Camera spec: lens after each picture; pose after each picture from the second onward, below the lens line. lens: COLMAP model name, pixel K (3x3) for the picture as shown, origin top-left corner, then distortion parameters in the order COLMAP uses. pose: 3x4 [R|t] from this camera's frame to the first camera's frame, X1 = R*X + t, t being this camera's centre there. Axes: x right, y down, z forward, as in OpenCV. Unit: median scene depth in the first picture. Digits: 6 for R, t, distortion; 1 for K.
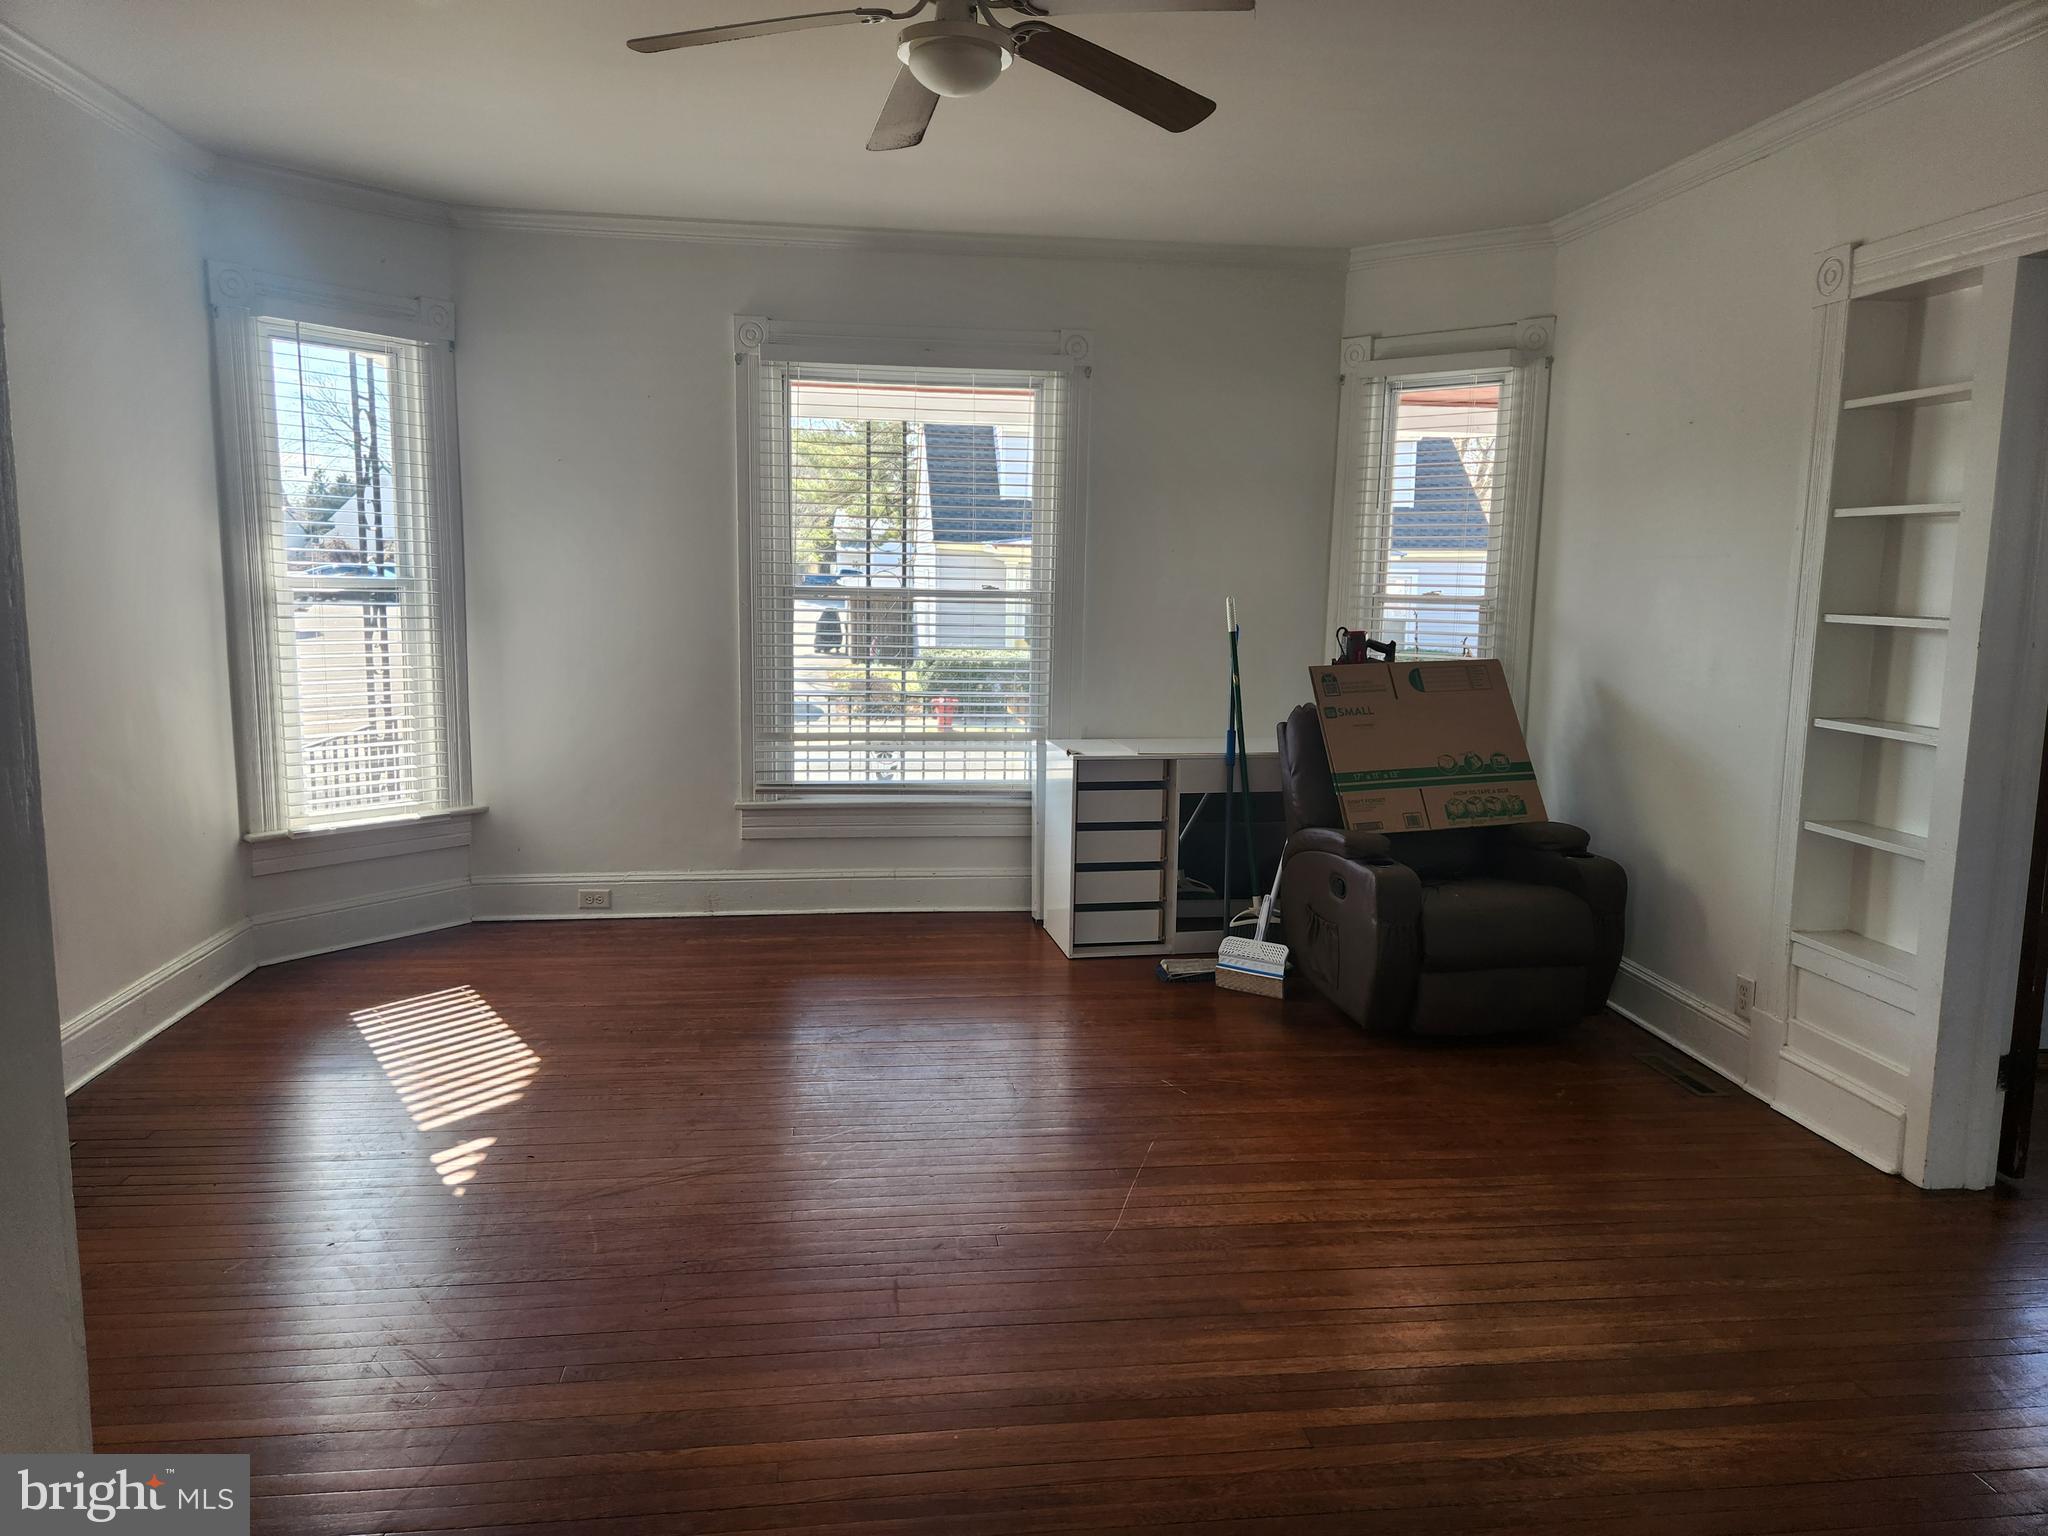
lens RADIAL K [[1348.0, 0, 1019.9], [0, 1348.0, 764.9], [0, 0, 1]] dist [0.009906, -0.001919]
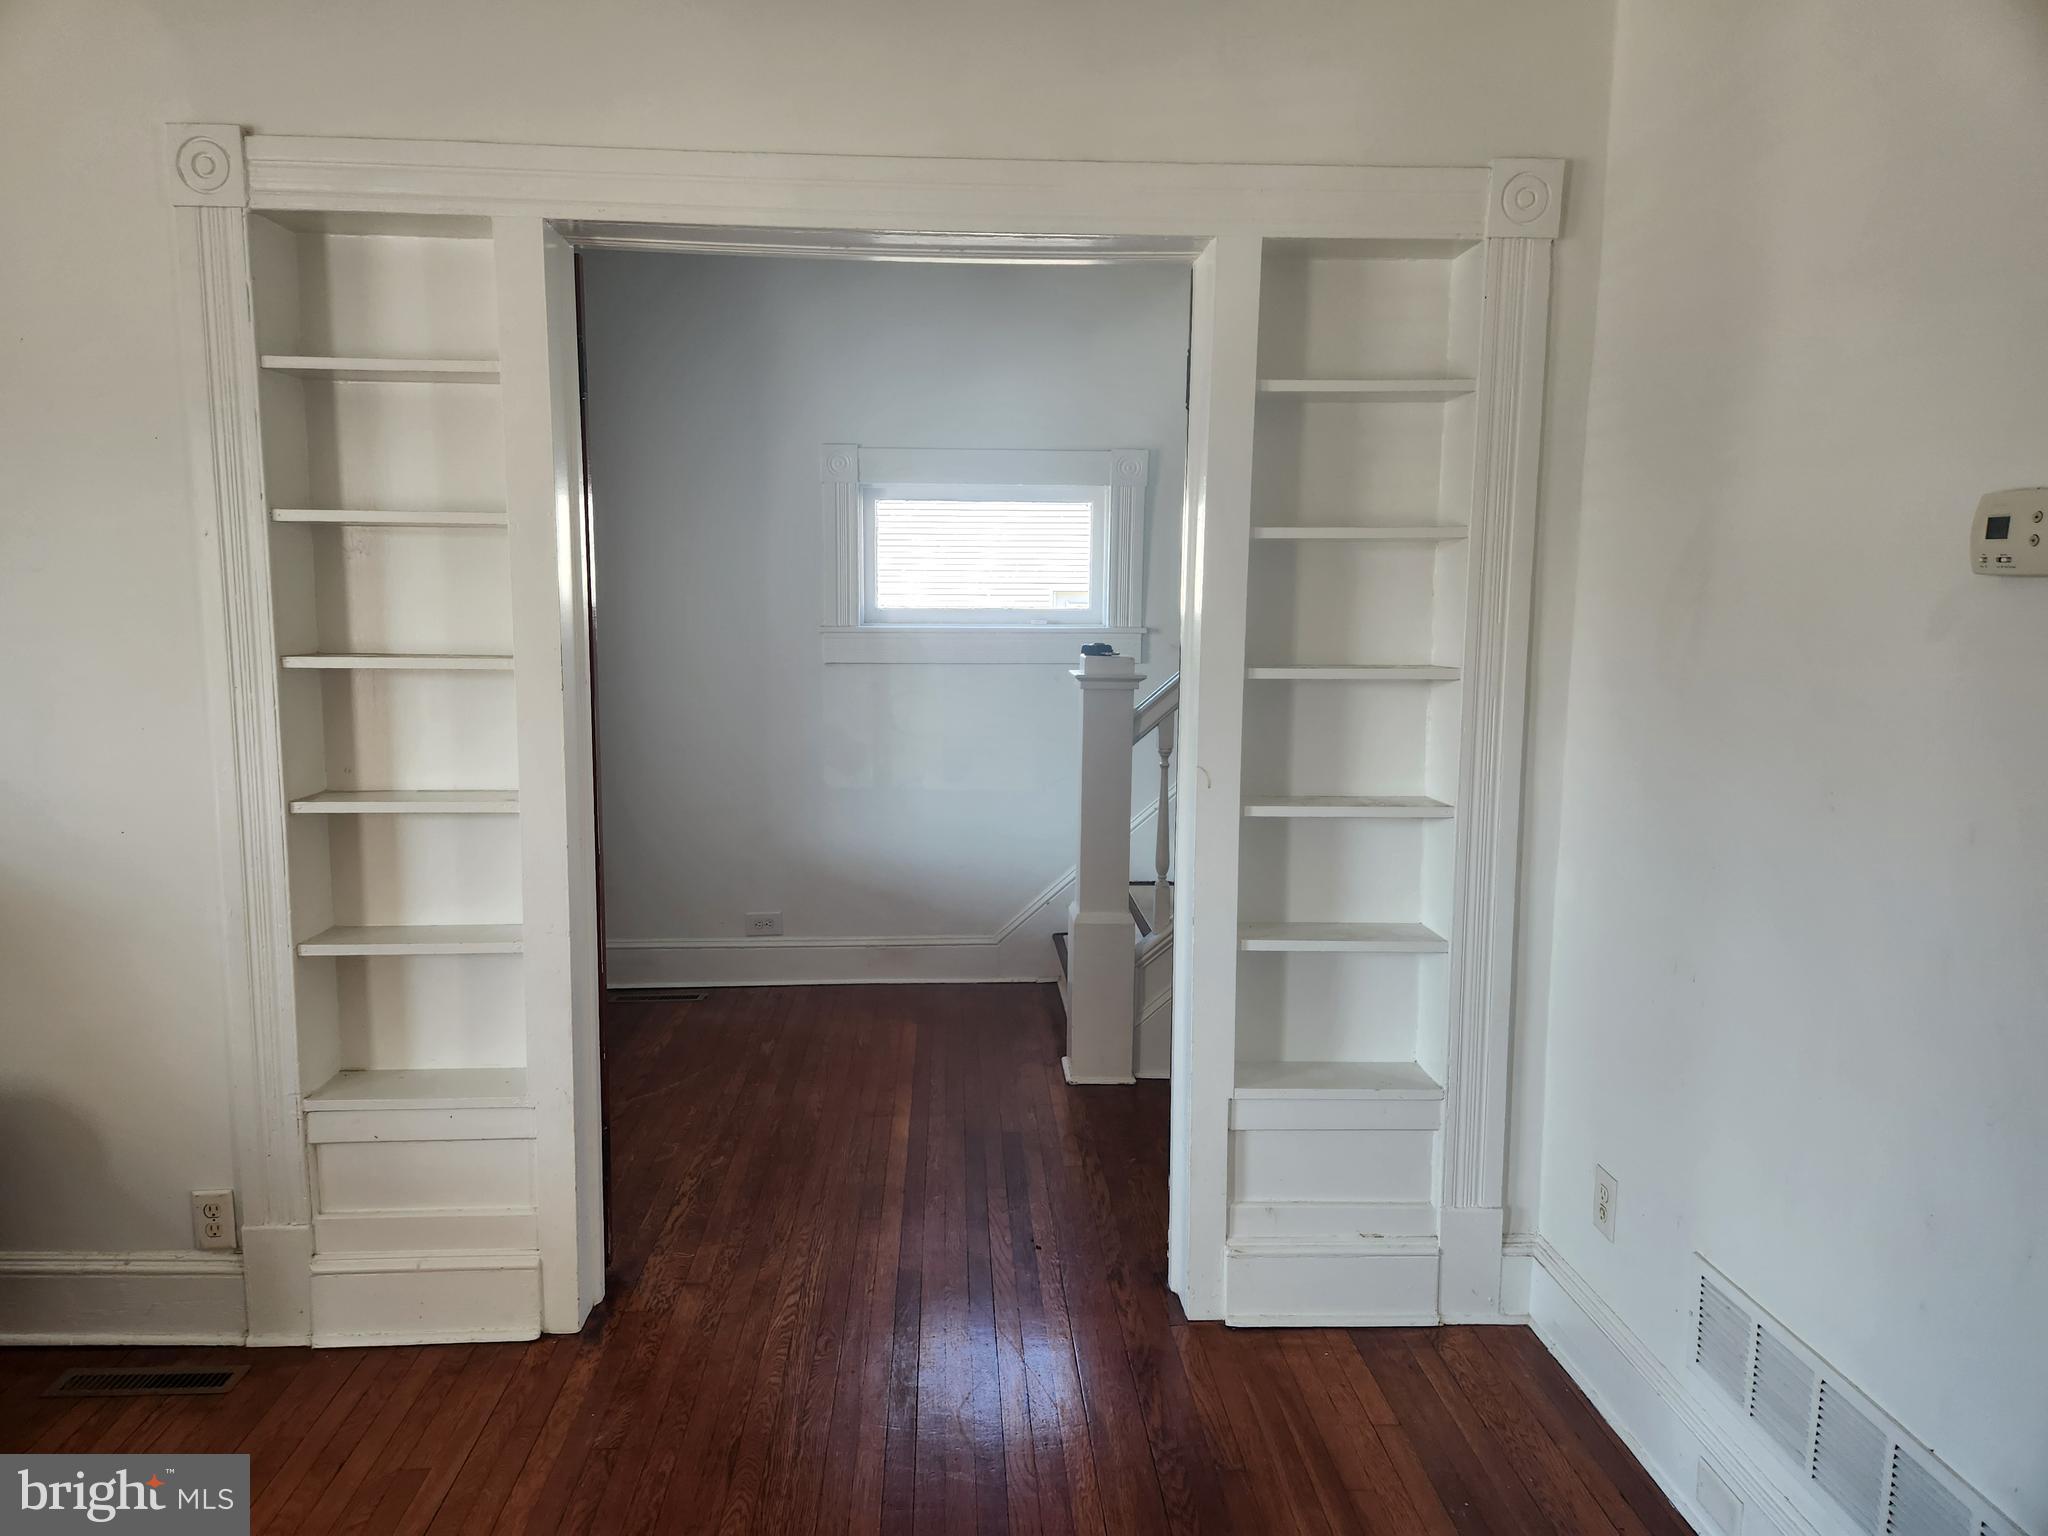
lens RADIAL K [[1348.0, 0, 1019.2], [0, 1348.0, 768.1], [0, 0, 1]] dist [0.009906, -0.001919]
pose [[0.078904, -0.135258, 0.987664, -0.081879], [0.137773, 0.982725, 0.123575, -0.087404], [-0.987316, 0.126323, 0.096176, 0.552085]]
